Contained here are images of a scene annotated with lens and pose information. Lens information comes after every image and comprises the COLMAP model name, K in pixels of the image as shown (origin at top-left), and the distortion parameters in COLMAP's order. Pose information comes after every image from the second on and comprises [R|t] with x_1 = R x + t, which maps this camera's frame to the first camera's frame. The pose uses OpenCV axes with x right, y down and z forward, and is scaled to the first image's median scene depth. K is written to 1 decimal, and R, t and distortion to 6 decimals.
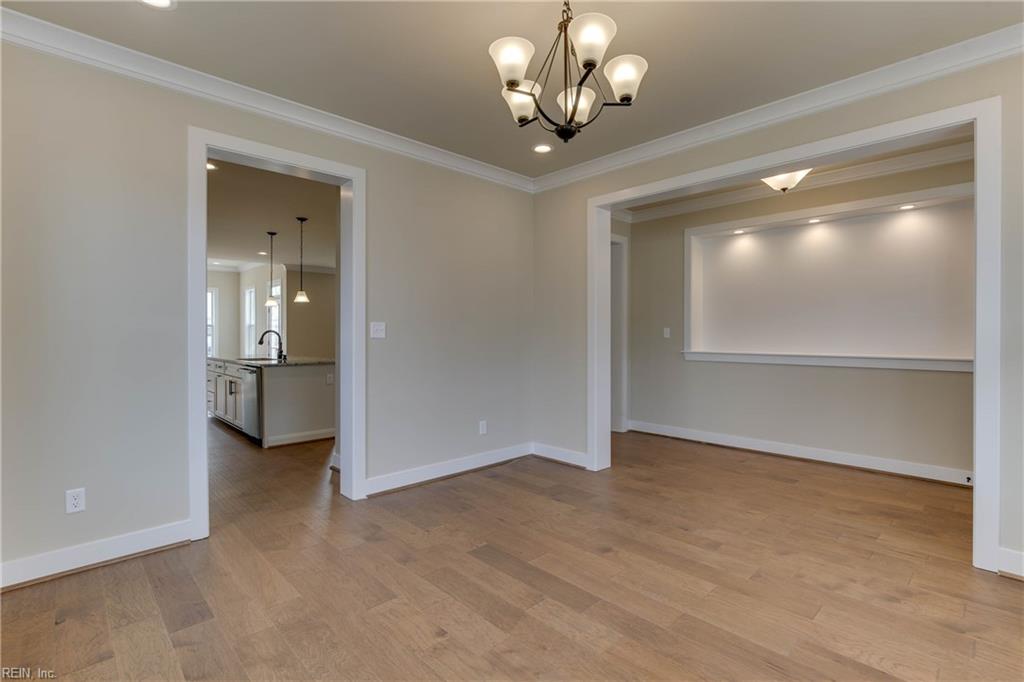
lens RADIAL K [[479.3, 0, 530.3], [0, 479.3, 335.7], [0, 0, 1]] dist [-0.002809, 0.001526]
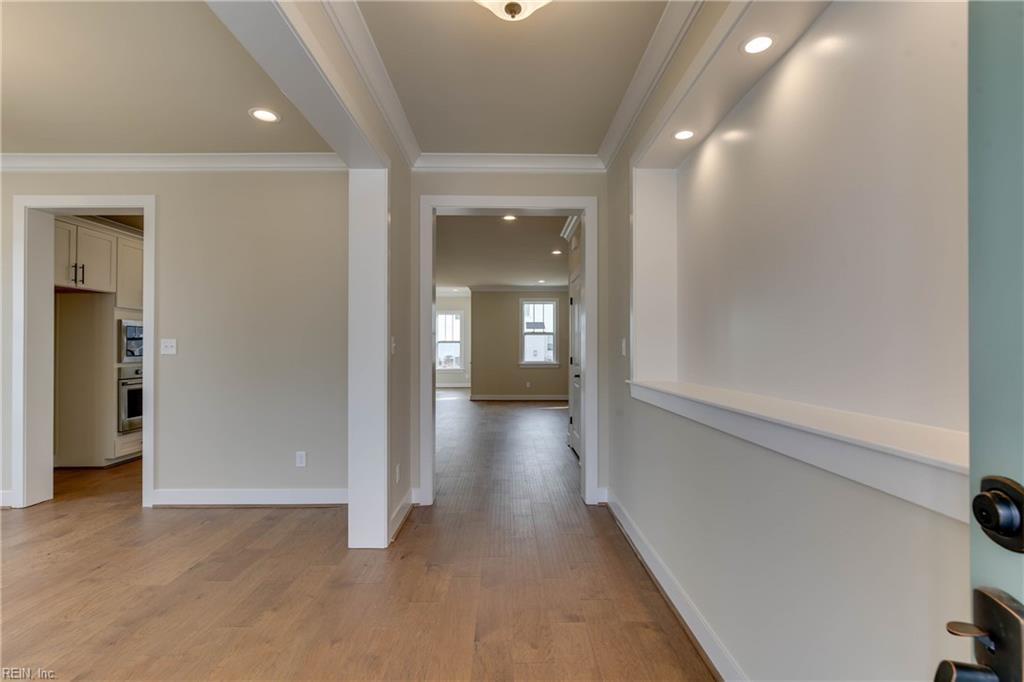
lens RADIAL K [[479.3, 0, 511.3], [0, 479.3, 341.2], [0, 0, 1]] dist [-0.002809, 0.001526]
pose [[0.711600, -0.012382, -0.702476, 0.940263], [-0.001527, 0.999815, -0.019169, -0.004513], [0.702583, 0.014713, 0.711450, 0.791150]]
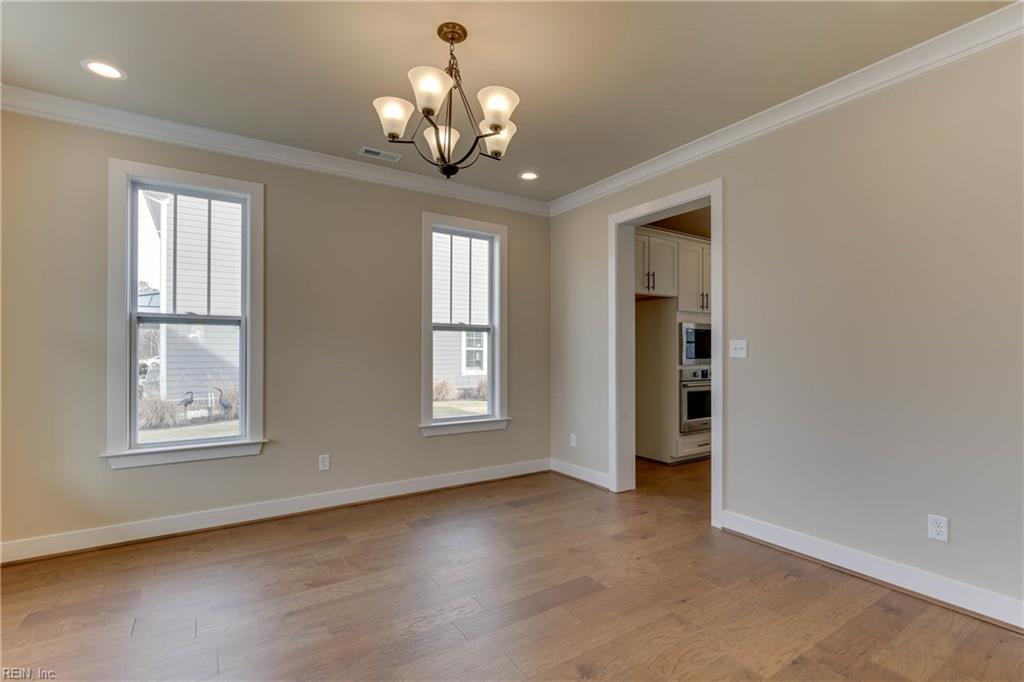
lens RADIAL K [[479.3, 0, 518.9], [0, 479.3, 343.7], [0, 0, 1]] dist [-0.002809, 0.001526]
pose [[-0.187565, -0.017381, -0.982098, 0.637422], [-0.010612, 0.999821, -0.015667, -0.002410], [0.982195, 0.007484, -0.187715, 0.774733]]
